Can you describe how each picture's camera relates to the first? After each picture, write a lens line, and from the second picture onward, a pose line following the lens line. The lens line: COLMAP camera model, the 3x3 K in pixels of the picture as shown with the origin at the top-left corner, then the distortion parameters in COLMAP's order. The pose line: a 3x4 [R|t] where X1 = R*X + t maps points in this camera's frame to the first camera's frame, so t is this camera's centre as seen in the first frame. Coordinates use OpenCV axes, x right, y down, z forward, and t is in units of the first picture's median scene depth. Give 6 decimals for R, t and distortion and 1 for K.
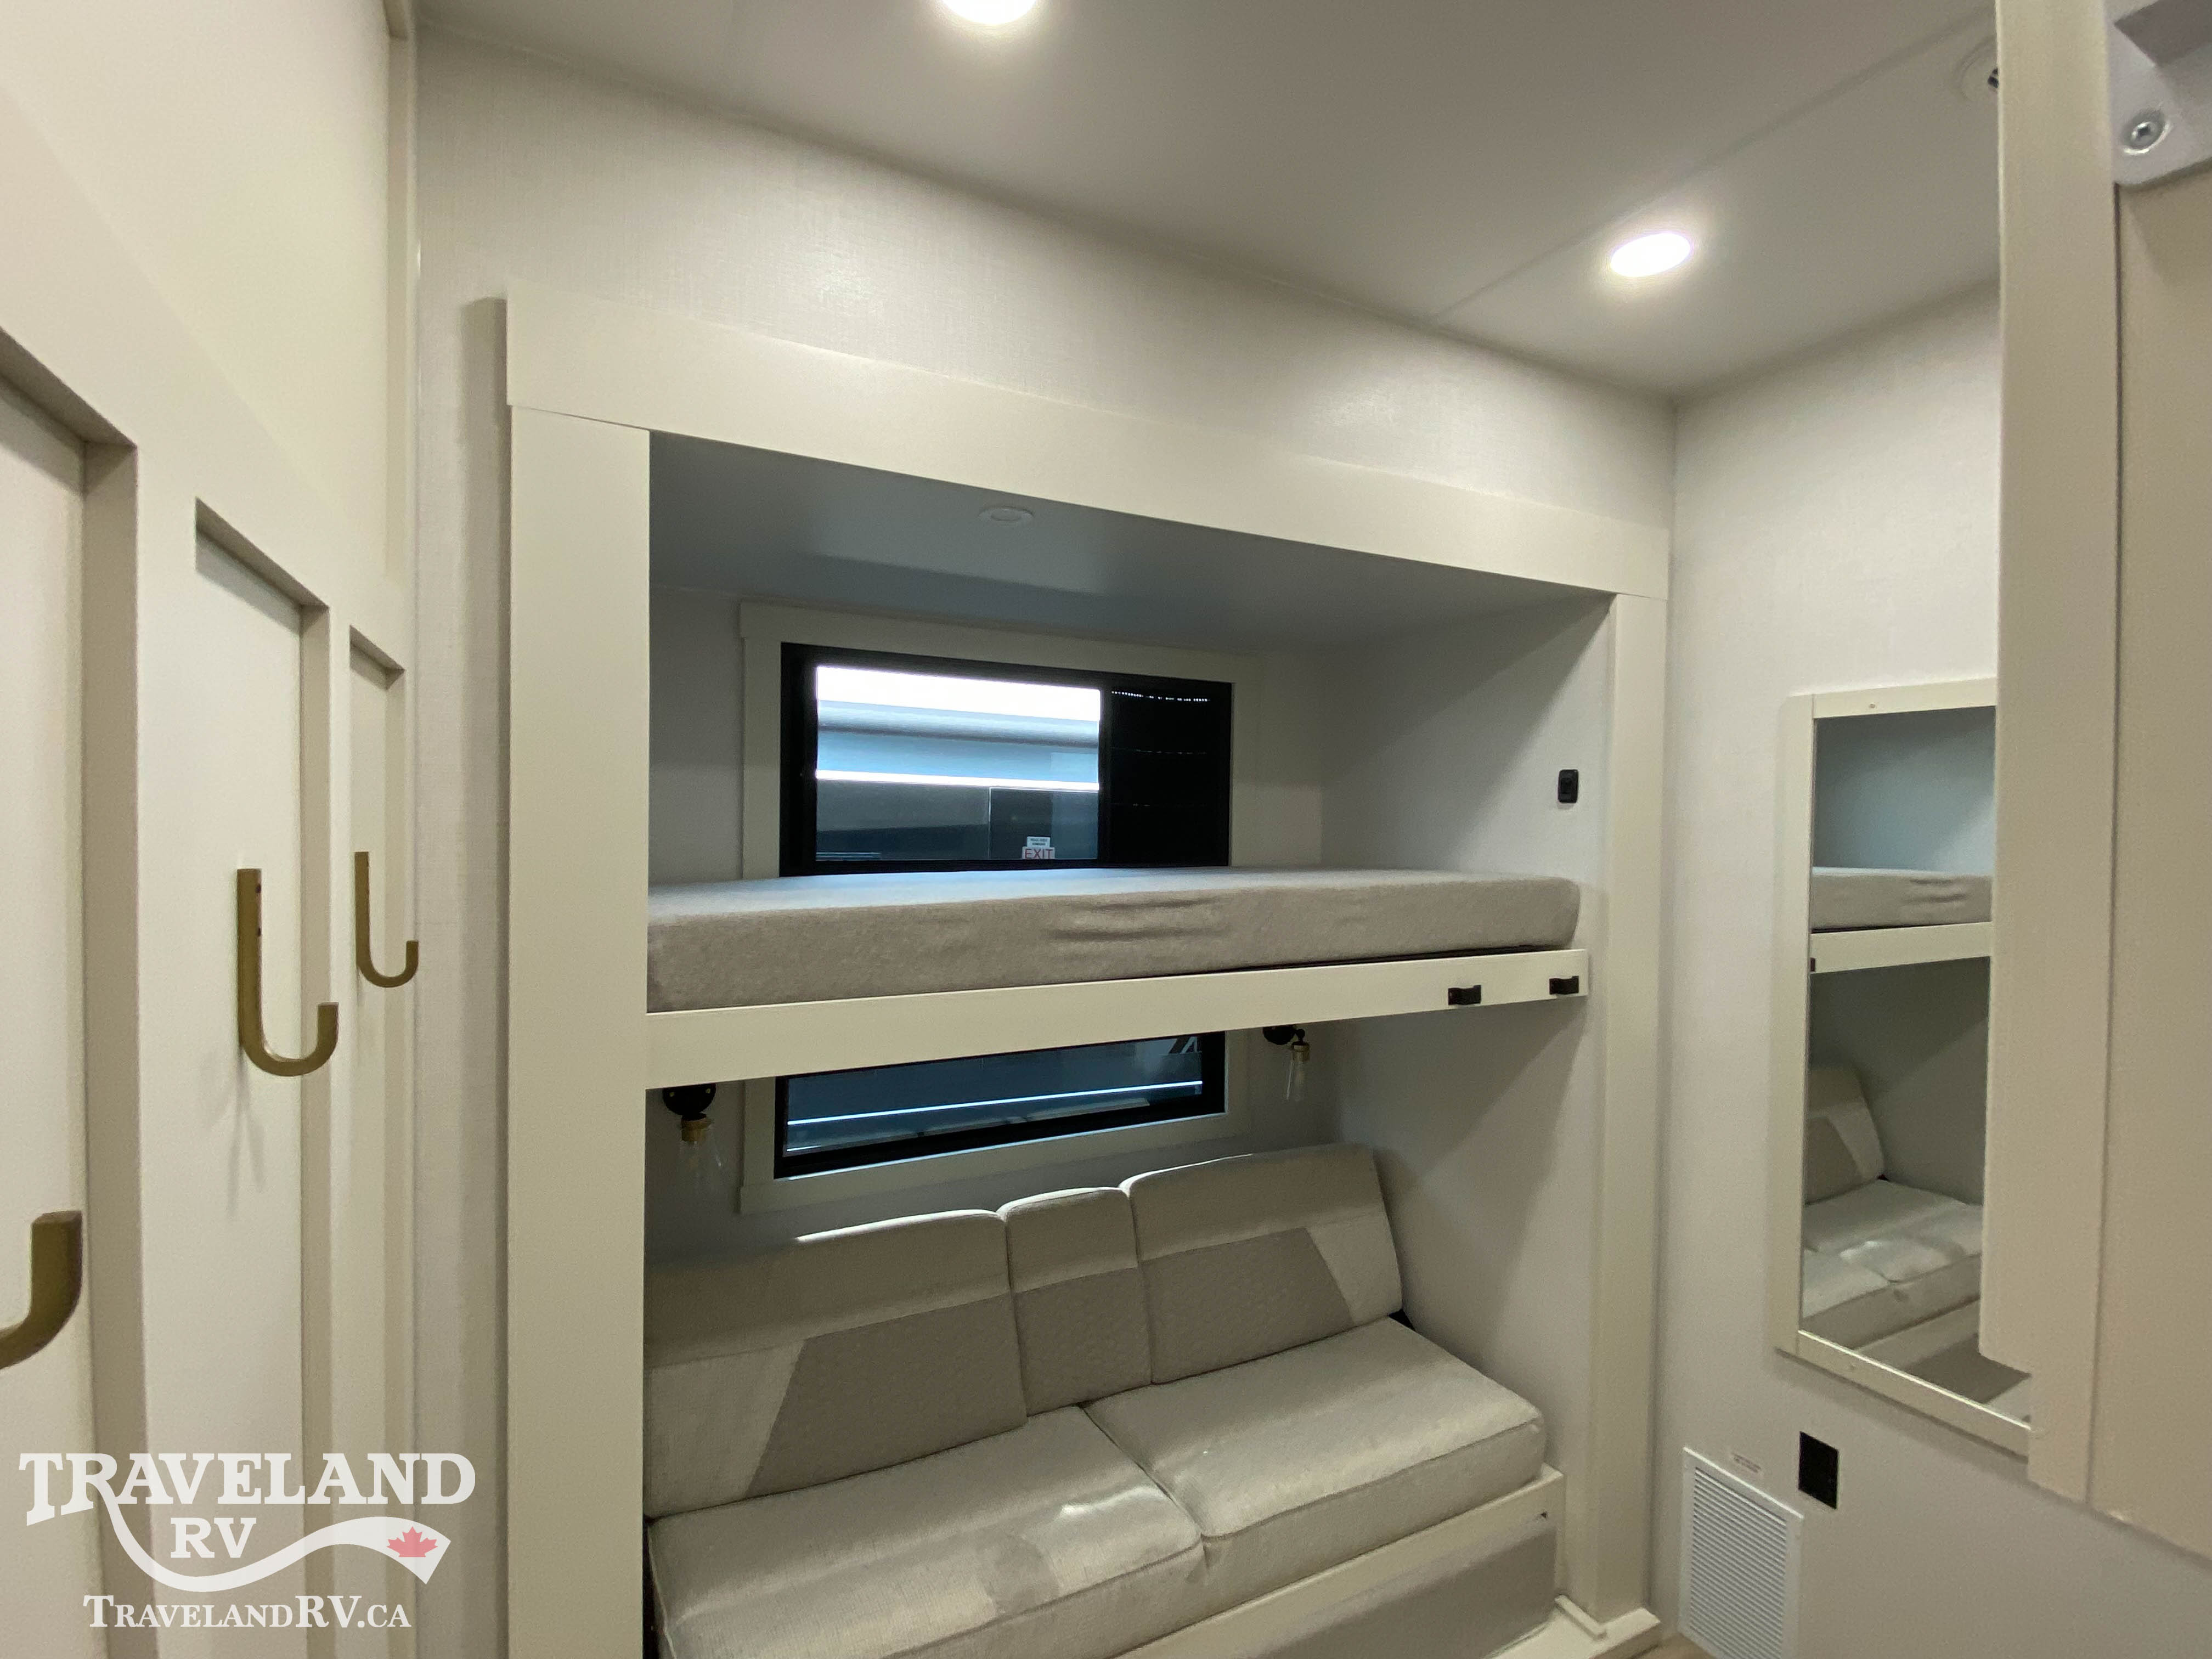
lens RADIAL K [[1031.1, 0, 1099.2], [0, 1031.1, 828.5], [0, 0, 1]] dist [0.032120, -0.029236]
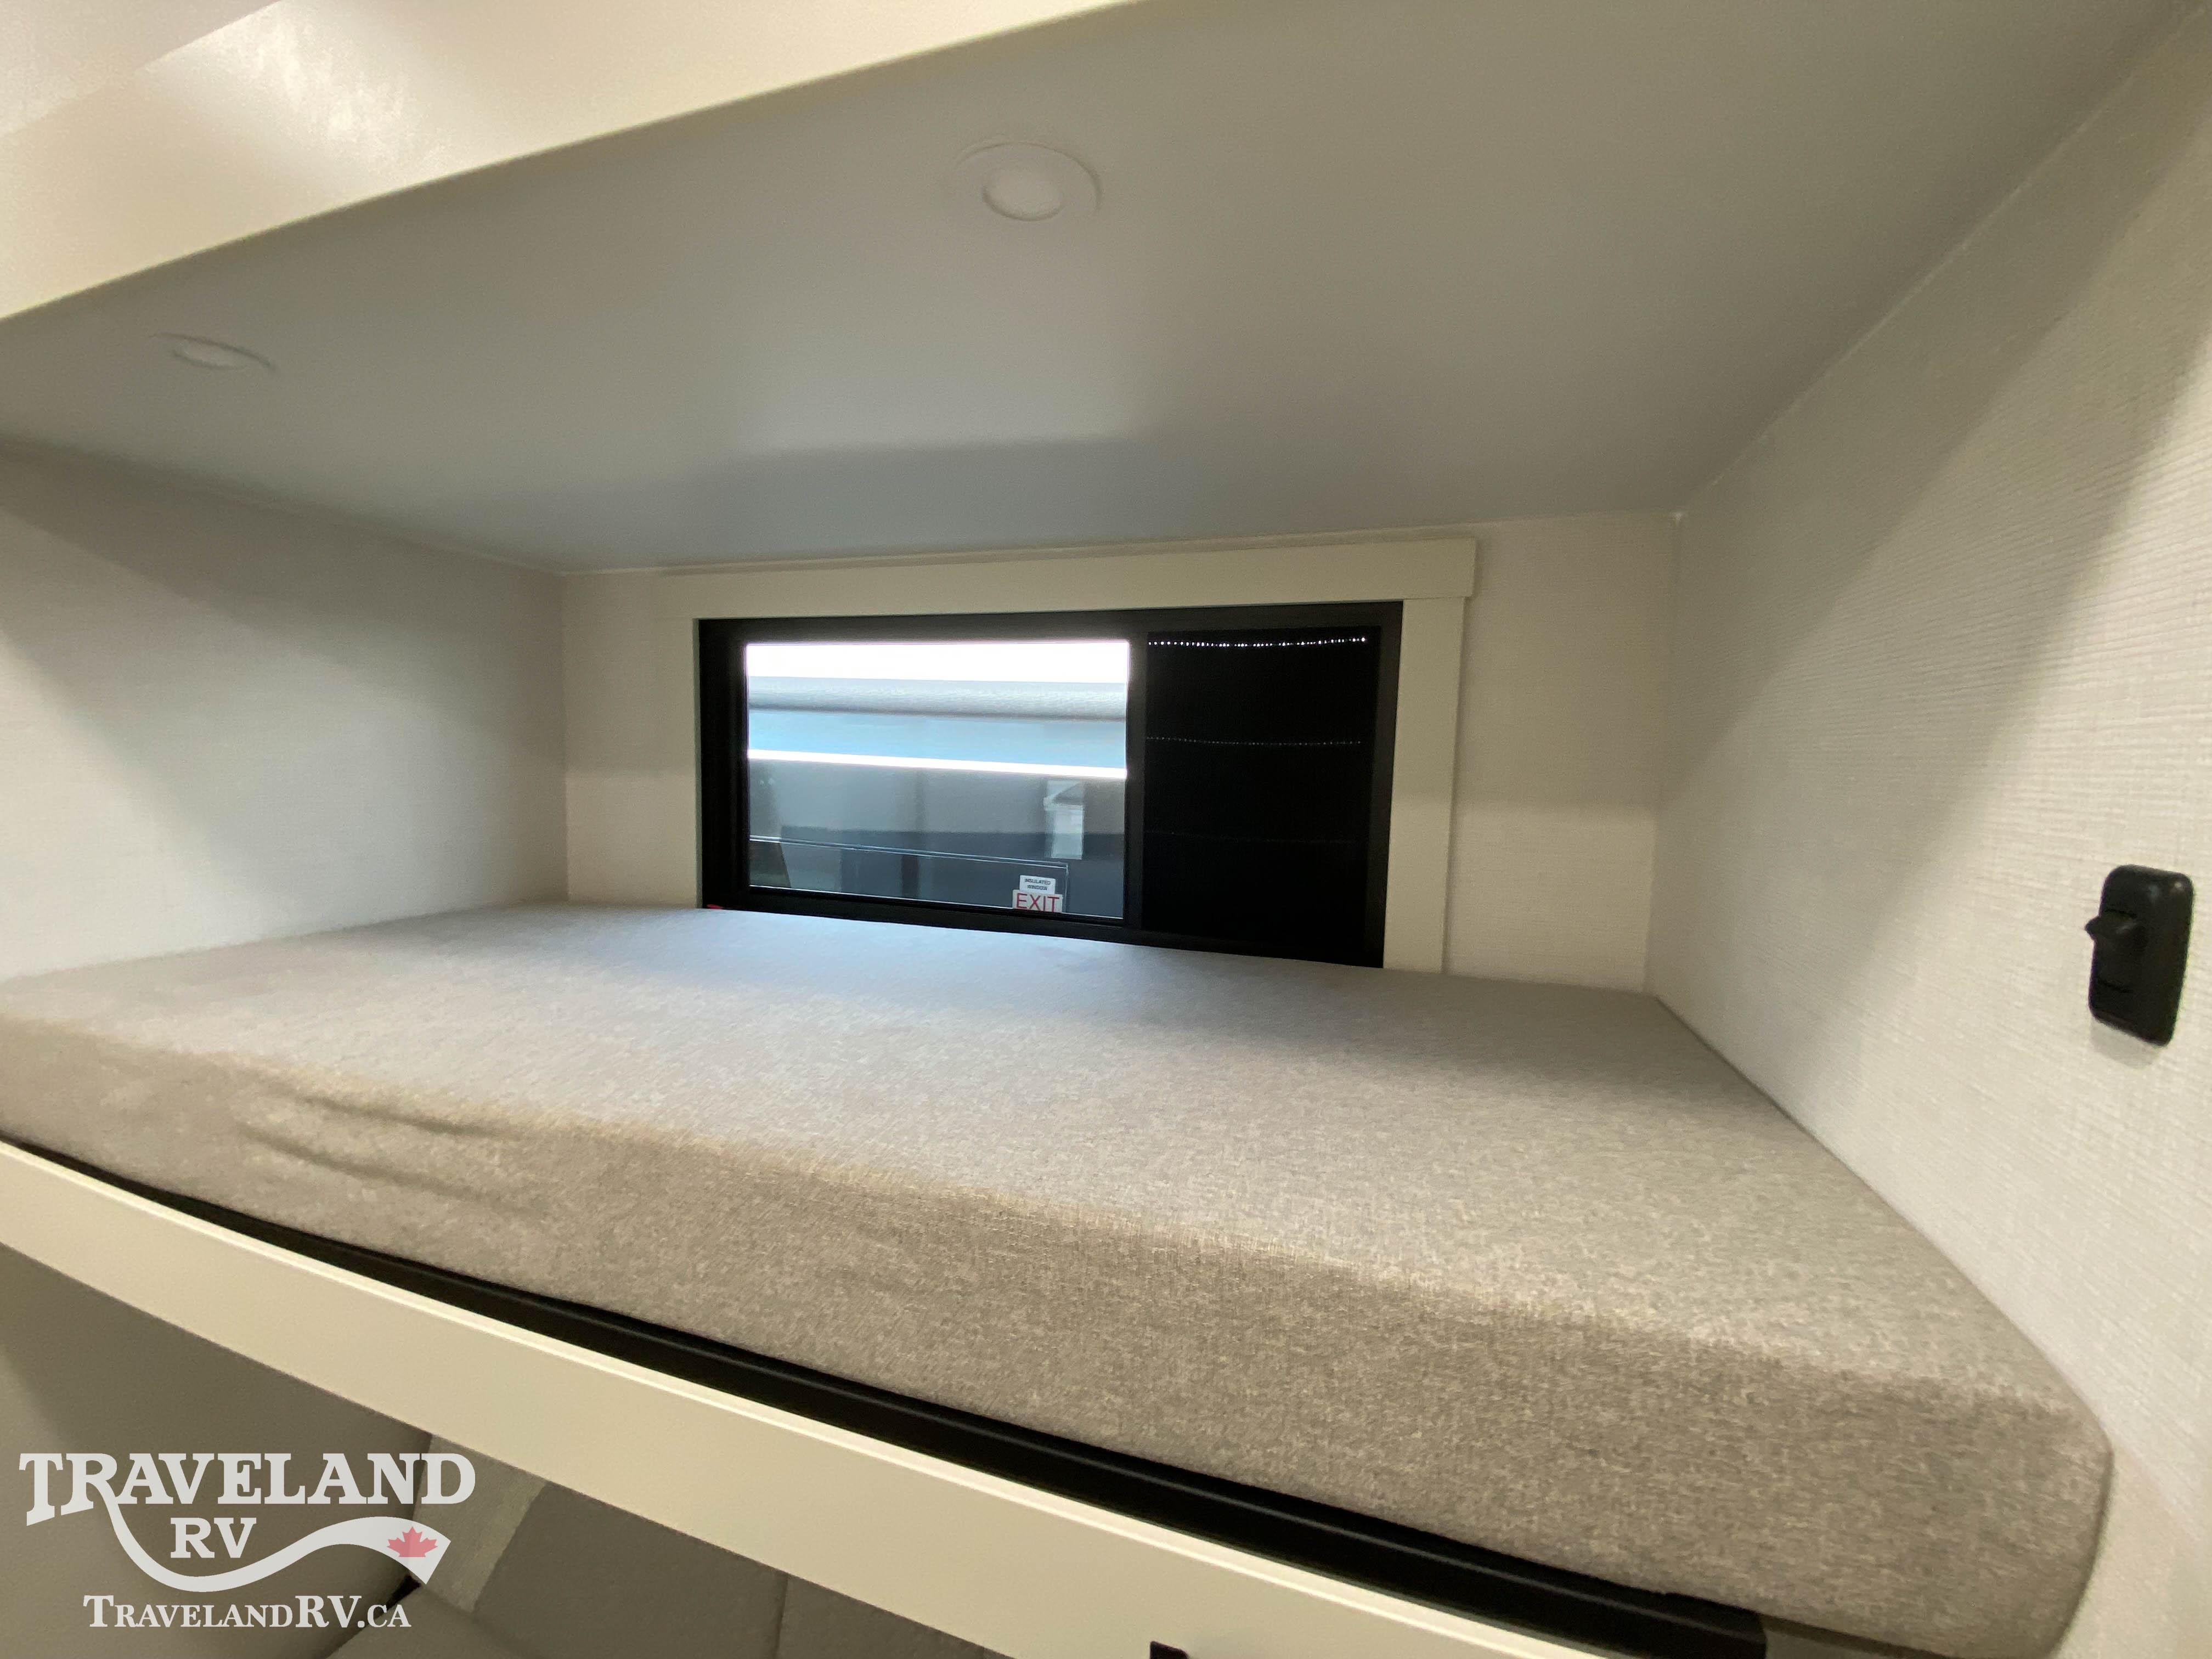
lens RADIAL K [[892.6, 0, 1097.7], [0, 892.6, 827.4], [0, 0, 1]] dist [0.014266, -0.018181]
pose [[0.692069, 0.064792, -0.718918, 0.441227], [-0.026366, 0.997568, 0.064524, -0.071938], [0.721350, -0.025700, 0.692094, 0.752919]]
